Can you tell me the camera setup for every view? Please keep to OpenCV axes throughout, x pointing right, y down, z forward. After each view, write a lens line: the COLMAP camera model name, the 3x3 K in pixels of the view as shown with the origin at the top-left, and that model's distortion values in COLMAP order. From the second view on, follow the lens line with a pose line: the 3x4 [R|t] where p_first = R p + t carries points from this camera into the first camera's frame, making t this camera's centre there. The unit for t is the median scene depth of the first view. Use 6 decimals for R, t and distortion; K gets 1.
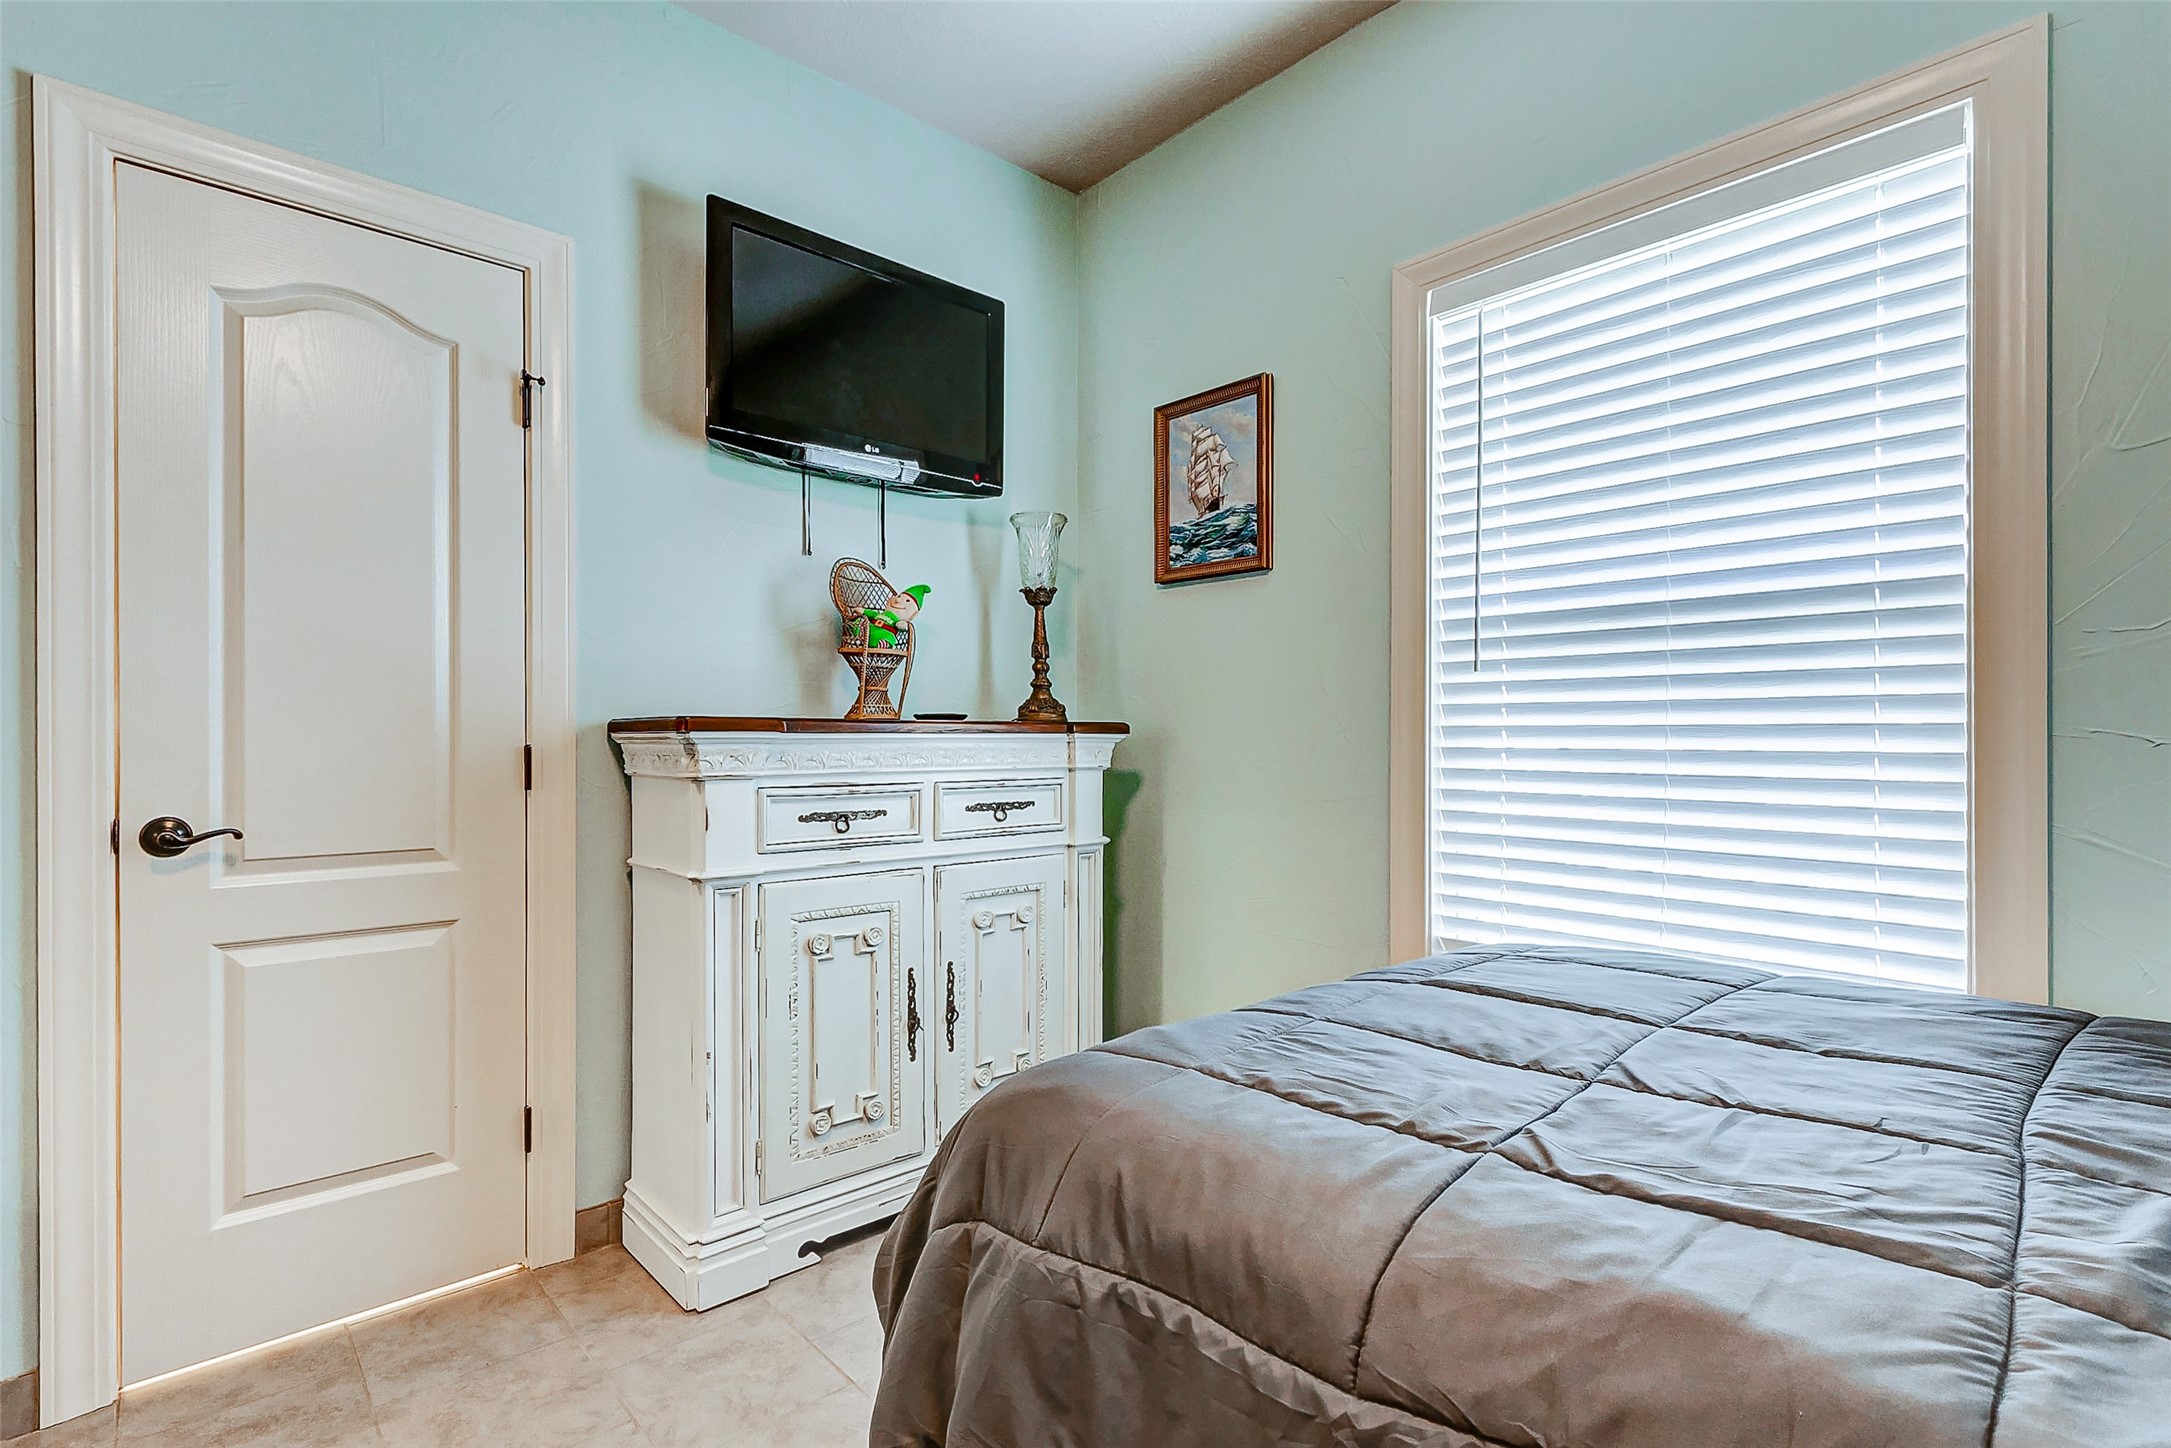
lens RADIAL K [[1029.7, 0, 1077.8], [0, 1029.7, 732.0], [0, 0, 1]] dist [0.028100, 0.000389]
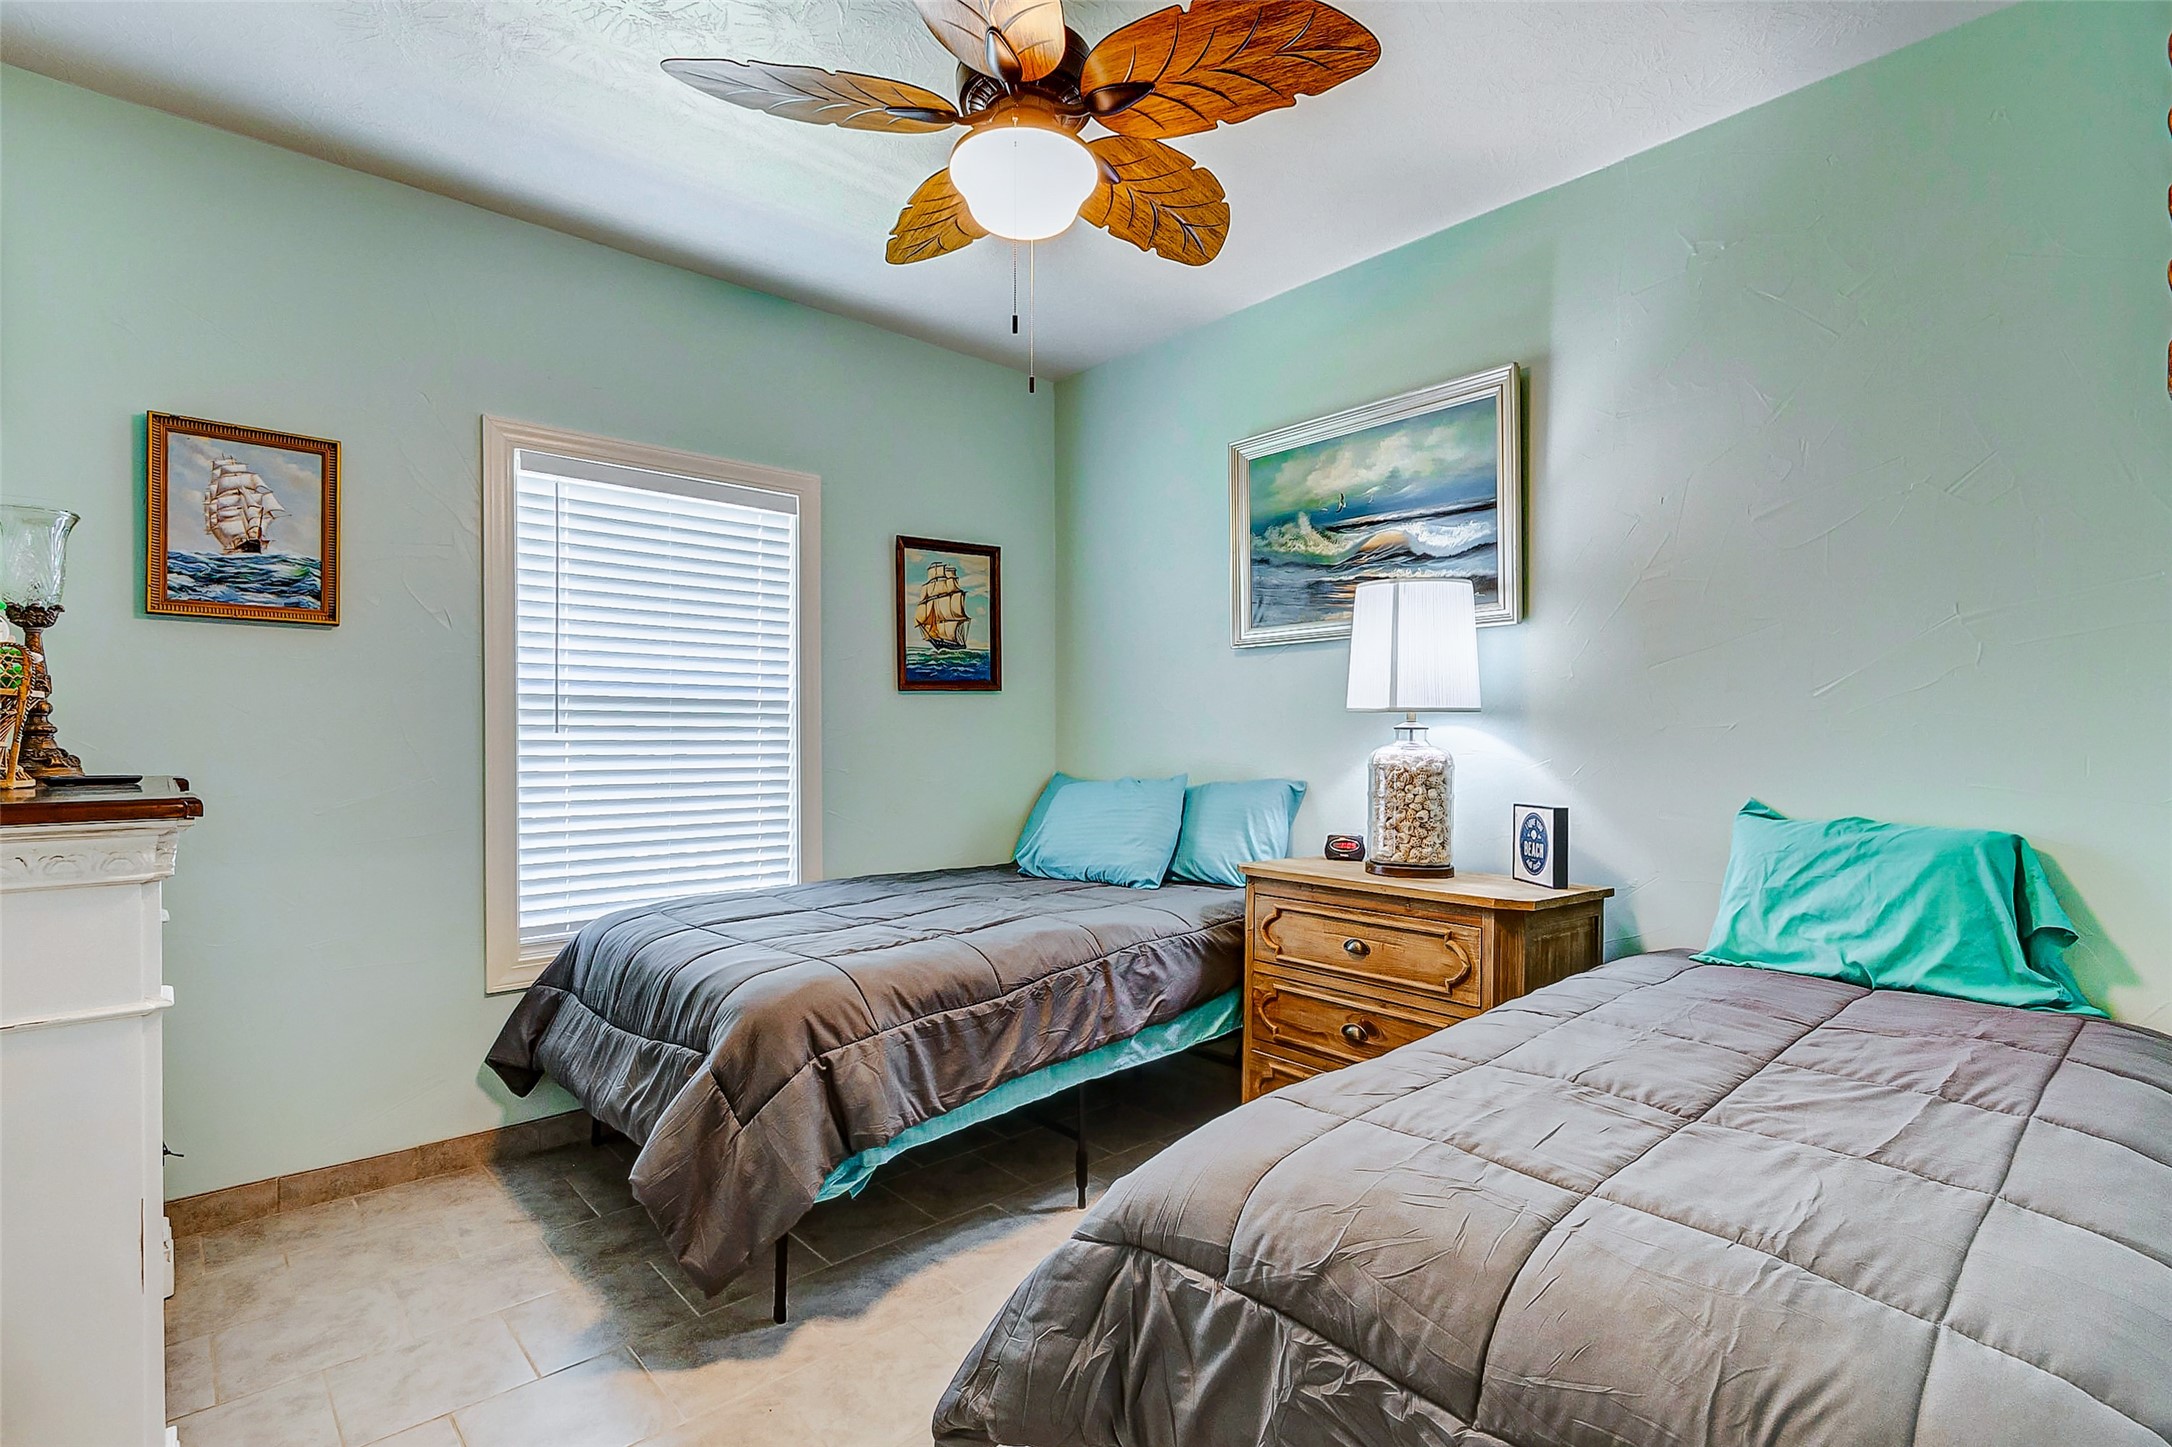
lens RADIAL K [[1030.1, 0, 1085.2], [0, 1030.1, 731.6], [0, 0, 1]] dist [0.028100, 0.000389]
pose [[0.009198, 0.001030, 0.999957, -0.849407], [-0.008069, 0.999967, -0.000956, -0.052425], [-0.999925, -0.008060, 0.009206, 0.211699]]
